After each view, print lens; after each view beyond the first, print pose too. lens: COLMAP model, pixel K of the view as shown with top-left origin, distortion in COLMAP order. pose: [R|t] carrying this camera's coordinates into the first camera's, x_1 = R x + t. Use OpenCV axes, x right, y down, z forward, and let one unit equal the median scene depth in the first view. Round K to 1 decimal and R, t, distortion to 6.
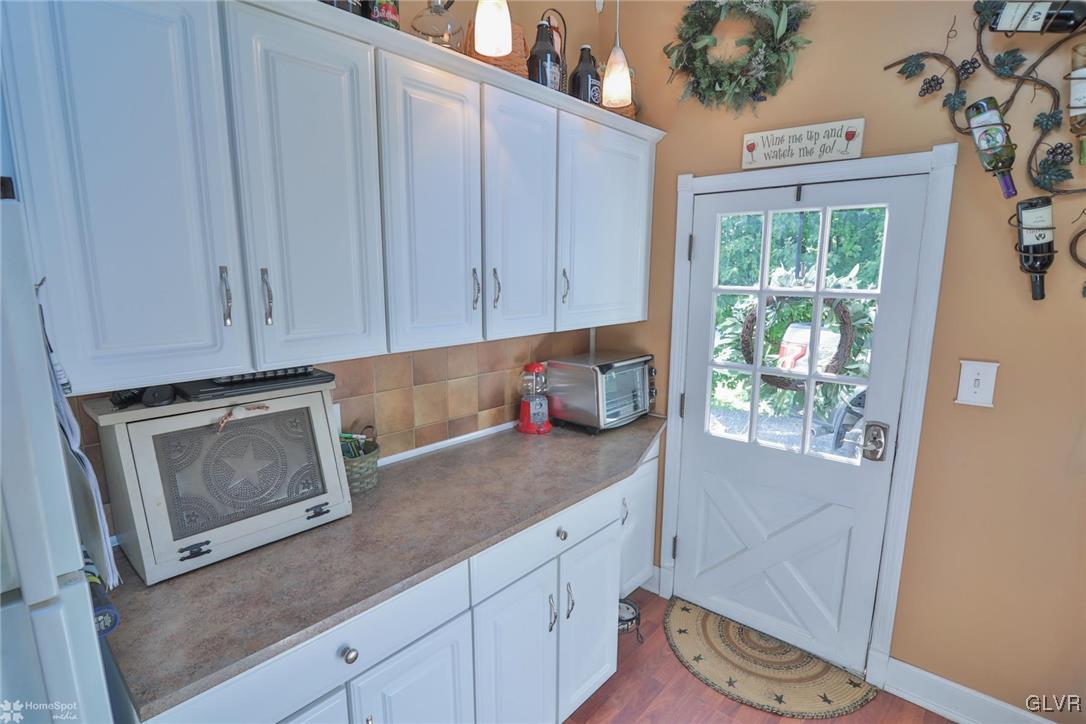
lens RADIAL K [[530.4, 0, 537.6], [0, 530.4, 371.4], [0, 0, 1]] dist [-0.019764, 0.001011]
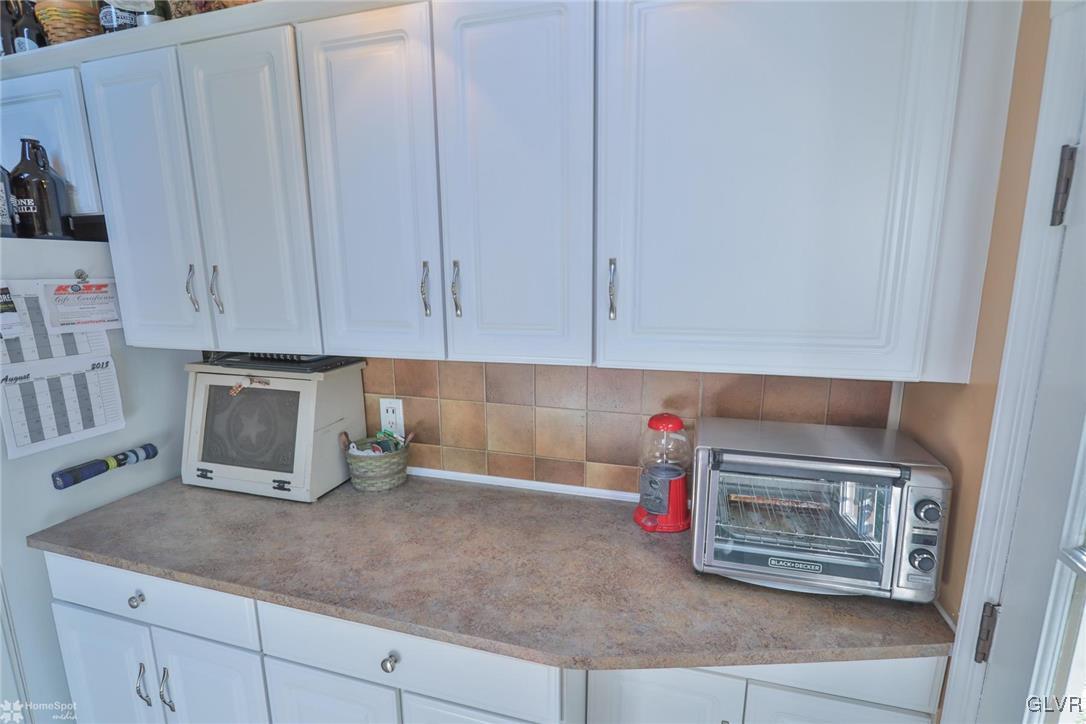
lens RADIAL K [[530.4, 0, 537.6], [0, 530.4, 371.4], [0, 0, 1]] dist [-0.019764, 0.001011]
pose [[0.421031, 0.169700, -0.891030, 0.542701], [-0.157823, 0.981064, 0.112273, -0.128040], [0.893210, 0.093354, 0.439841, 0.703827]]
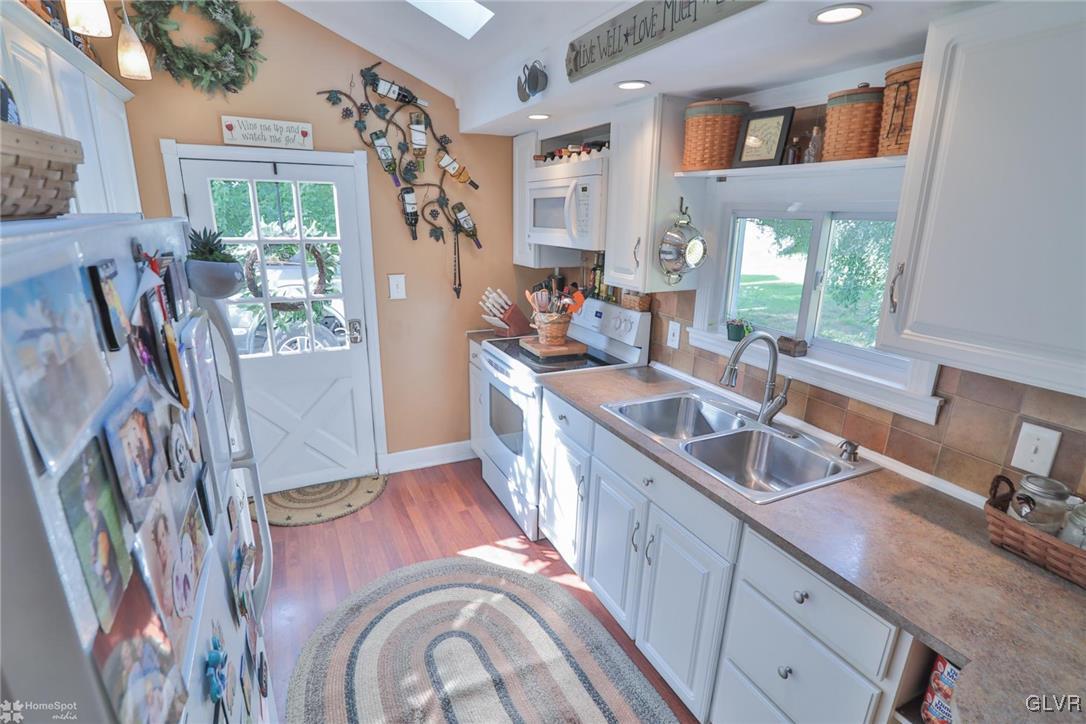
lens RADIAL K [[530.4, 0, 537.6], [0, 530.4, 371.4], [0, 0, 1]] dist [-0.019764, 0.001011]
pose [[0.383608, -0.262726, 0.885336, -0.642419], [0.152163, 0.963557, 0.220008, -0.023188], [-0.910874, 0.050318, 0.409606, -0.185805]]
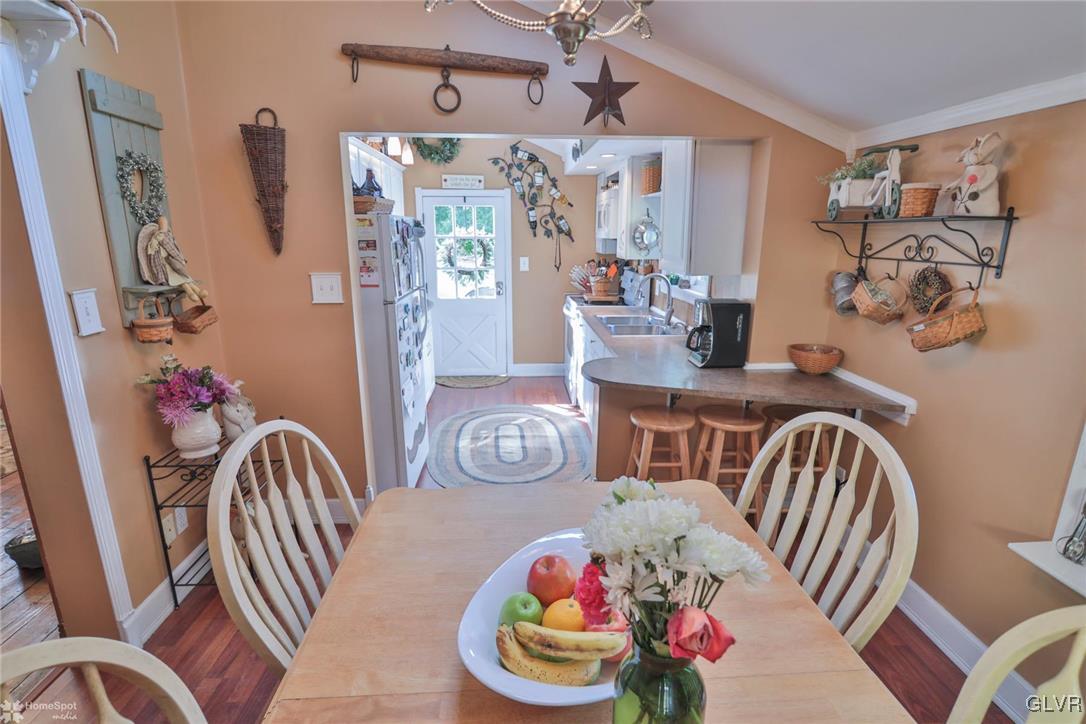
lens RADIAL K [[530.4, 0, 537.6], [0, 530.4, 371.4], [0, 0, 1]] dist [-0.019764, 0.001011]
pose [[0.704656, -0.185331, 0.684918, -1.330489], [0.129352, 0.982664, 0.132818, 0.227584], [-0.697659, -0.004995, 0.716413, -1.276110]]
